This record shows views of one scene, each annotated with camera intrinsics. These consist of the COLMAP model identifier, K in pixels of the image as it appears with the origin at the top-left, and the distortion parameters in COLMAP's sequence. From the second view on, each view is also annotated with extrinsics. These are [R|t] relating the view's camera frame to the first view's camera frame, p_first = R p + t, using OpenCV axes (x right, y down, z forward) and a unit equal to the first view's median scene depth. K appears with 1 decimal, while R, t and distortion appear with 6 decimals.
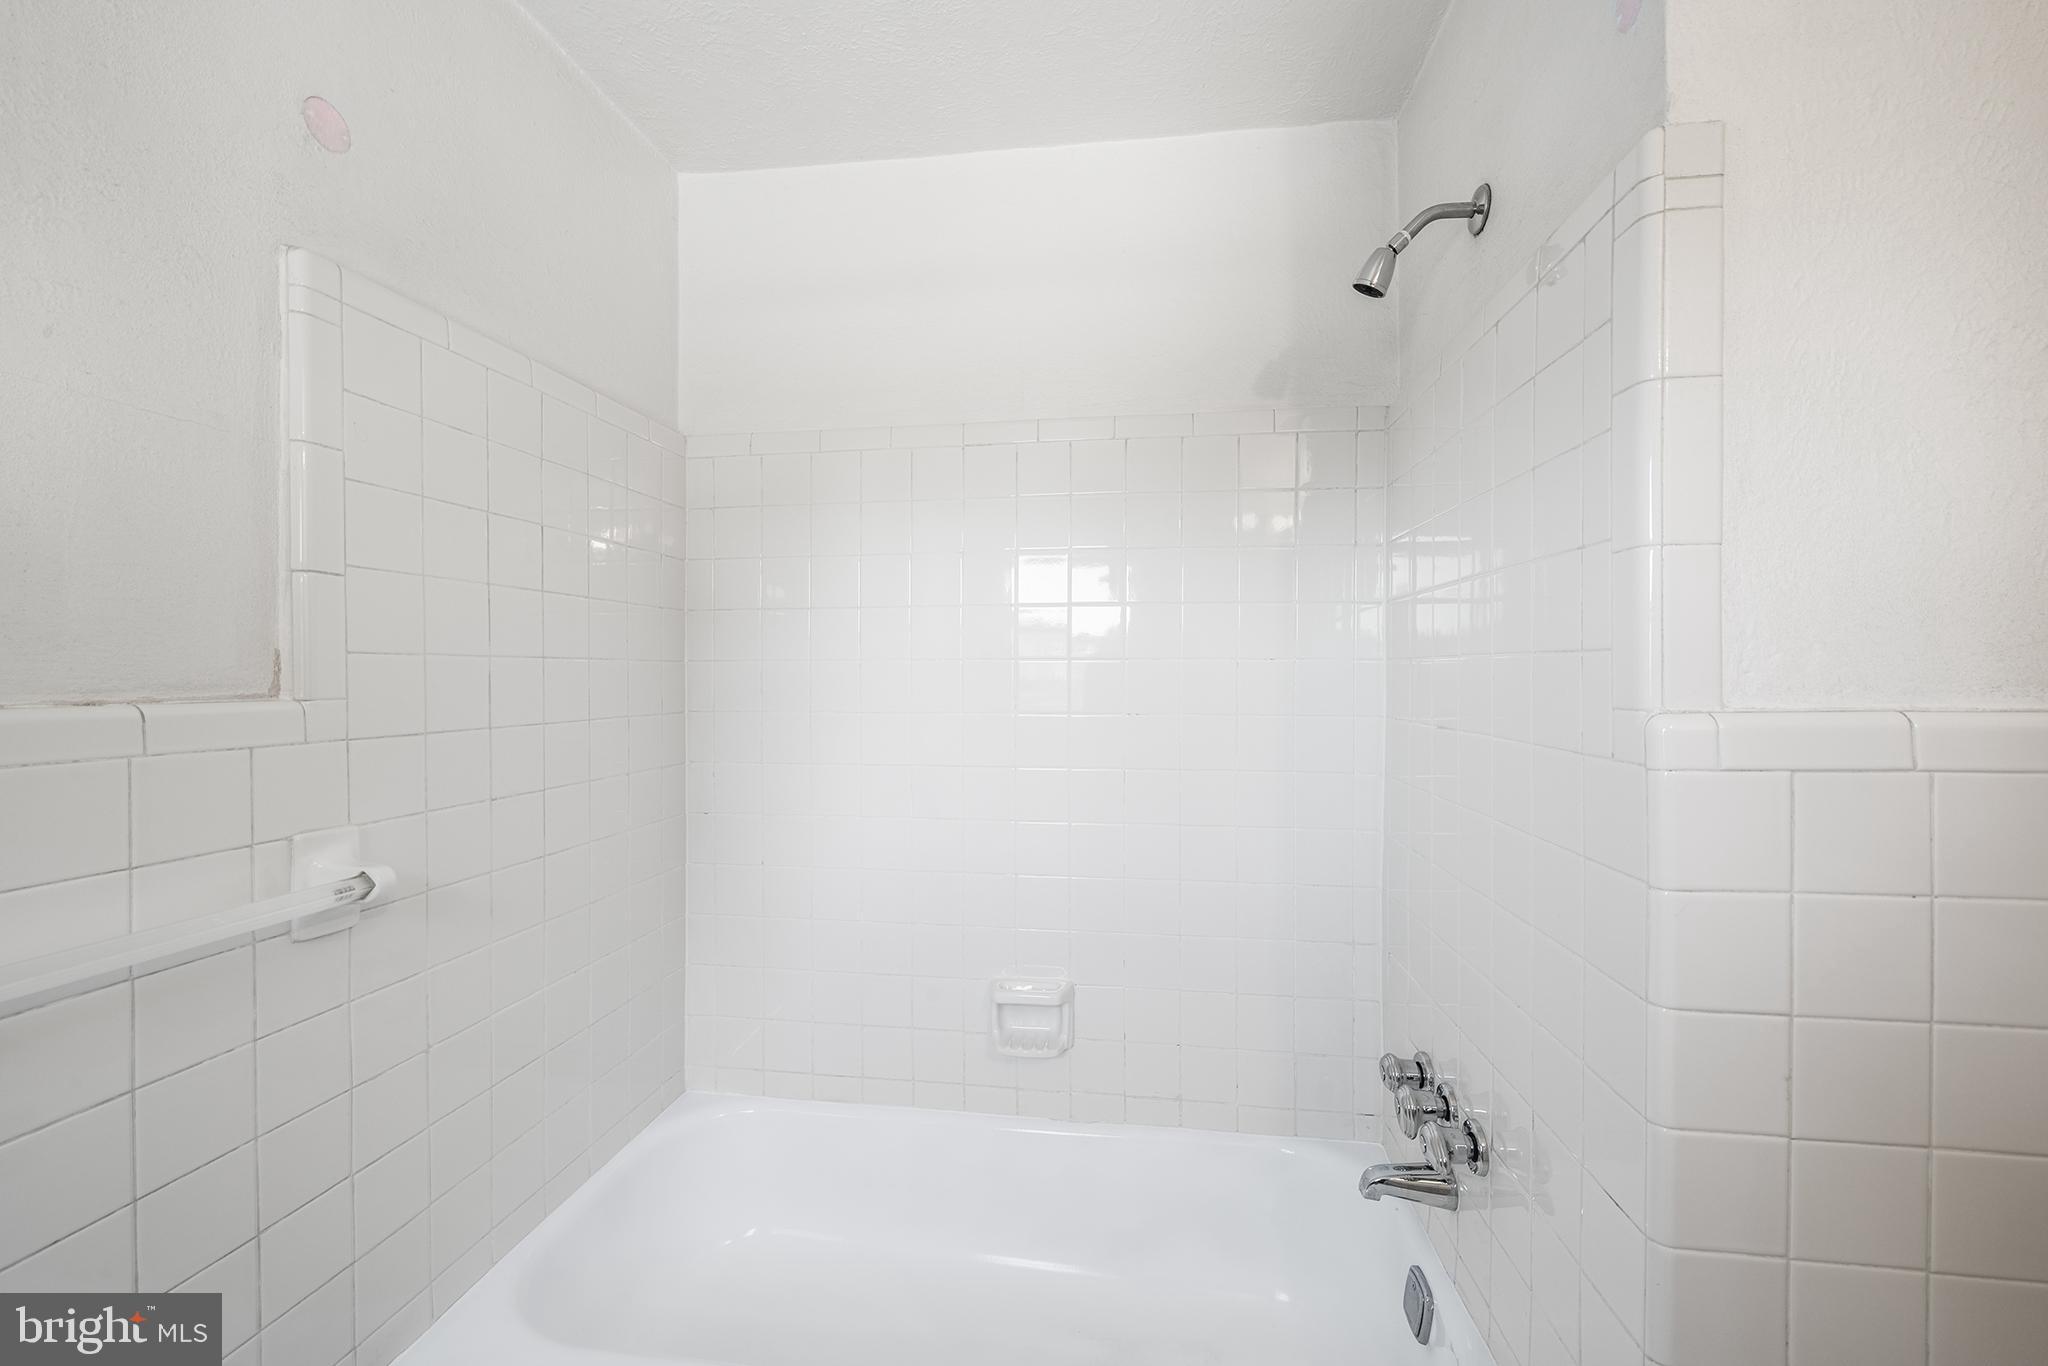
lens RADIAL K [[810.9, 0, 1023.6], [0, 810.9, 682.0], [0, 0, 1]] dist [-0.002103, -0.000558]
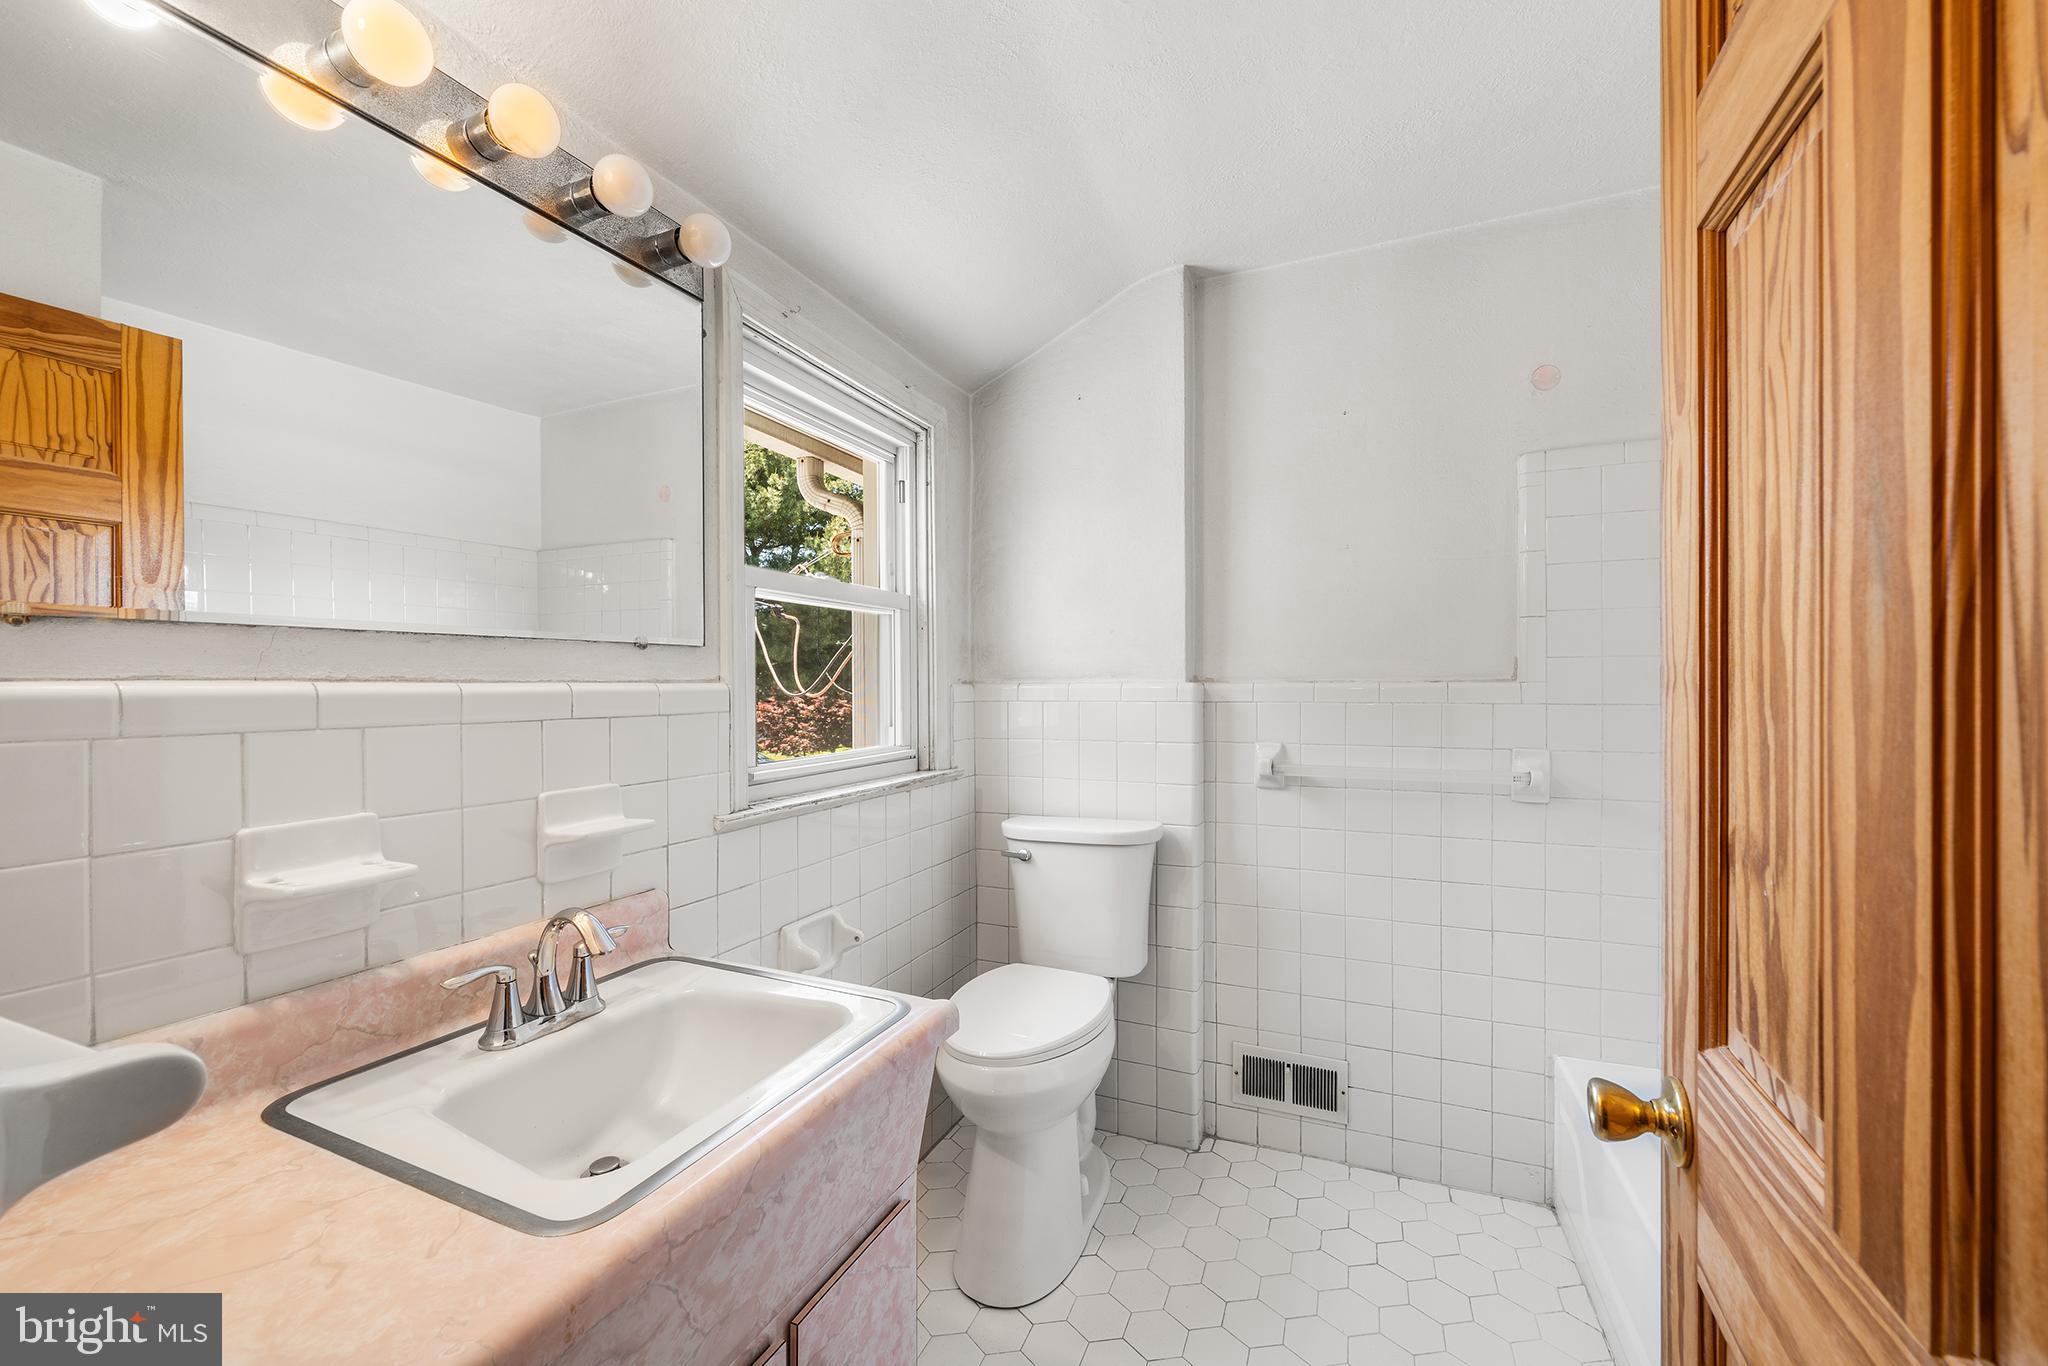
lens RADIAL K [[810.9, 0, 1023.5], [0, 810.9, 682.5], [0, 0, 1]] dist [-0.002103, -0.000558]
pose [[-0.277203, 0.004894, -0.960799, 1.369364], [-0.001446, 0.999984, 0.005511, 0.013798], [0.960810, 0.002917, -0.277191, 0.375889]]
